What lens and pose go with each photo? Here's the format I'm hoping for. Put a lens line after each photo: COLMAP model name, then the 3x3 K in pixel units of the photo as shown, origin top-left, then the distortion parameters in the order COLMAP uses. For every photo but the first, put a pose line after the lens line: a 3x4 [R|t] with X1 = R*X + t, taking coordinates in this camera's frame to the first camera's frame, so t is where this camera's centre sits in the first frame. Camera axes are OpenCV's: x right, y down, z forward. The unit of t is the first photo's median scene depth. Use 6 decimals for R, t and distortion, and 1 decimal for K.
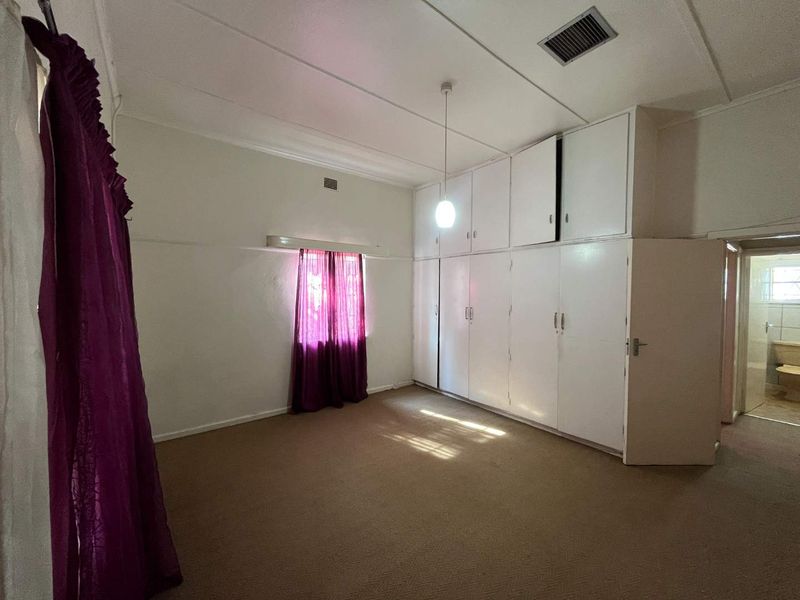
lens RADIAL K [[324.8, 0, 400.0], [0, 324.8, 300.0], [0, 0, 1]] dist [-0.001580, -0.000086]
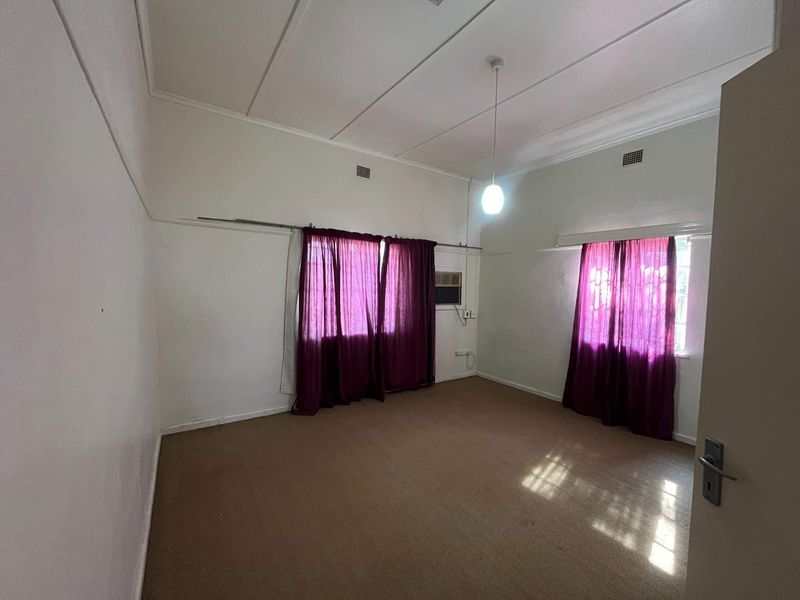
lens RADIAL K [[324.8, 0, 400.0], [0, 324.8, 300.0], [0, 0, 1]] dist [-0.001580, -0.000086]
pose [[-0.053895, 0.043843, -0.997584, 0.762528], [-0.064863, 0.996772, 0.047311, 0.001903], [0.996438, 0.067256, -0.050877, 0.552329]]
